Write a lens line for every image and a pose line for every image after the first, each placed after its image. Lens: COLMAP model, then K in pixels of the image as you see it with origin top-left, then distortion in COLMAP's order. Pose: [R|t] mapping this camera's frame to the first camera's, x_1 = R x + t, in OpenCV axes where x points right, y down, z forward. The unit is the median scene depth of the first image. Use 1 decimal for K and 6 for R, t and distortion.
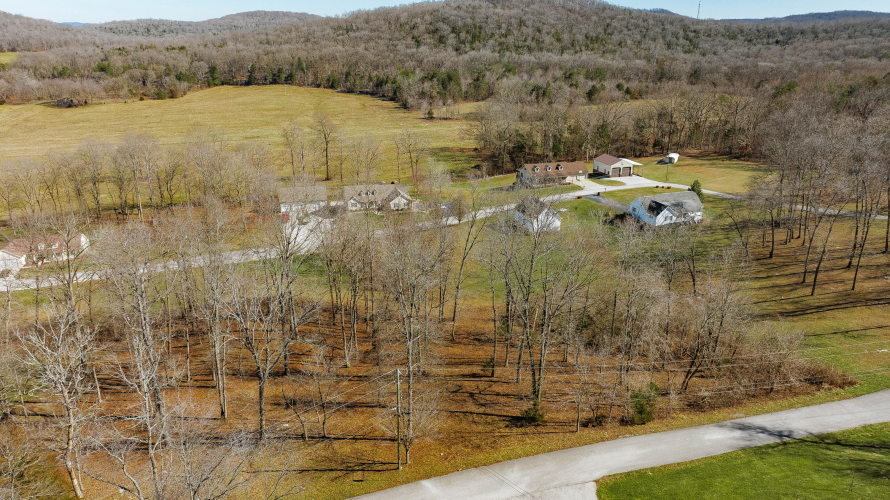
lens RADIAL K [[615.1, 0, 448.4], [0, 615.1, 253.5], [0, 0, 1]] dist [-0.039798, 0.036023]
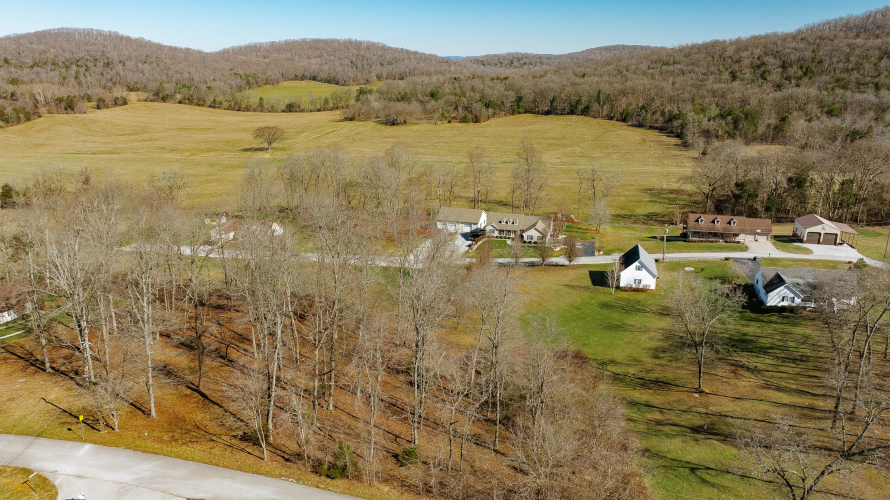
lens RADIAL K [[615.1, 0, 448.0], [0, 615.1, 252.0], [0, 0, 1]] dist [-0.039798, 0.036023]
pose [[0.851667, 0.153995, -0.500947, 0.223362], [-0.179865, 0.983685, -0.003398, -0.021489], [0.492251, 0.092996, 0.865471, 0.065972]]
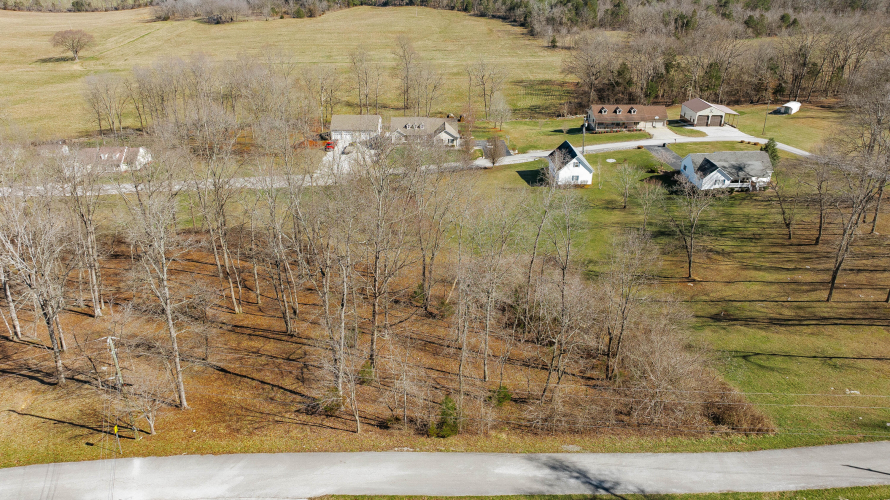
lens RADIAL K [[615.1, 0, 447.7], [0, 615.1, 255.3], [0, 0, 1]] dist [-0.039798, 0.036023]
pose [[0.965407, 0.115640, -0.233701, 0.125041], [-0.087999, 0.988189, 0.125455, -0.018366], [0.245448, -0.100550, 0.964181, 0.056152]]
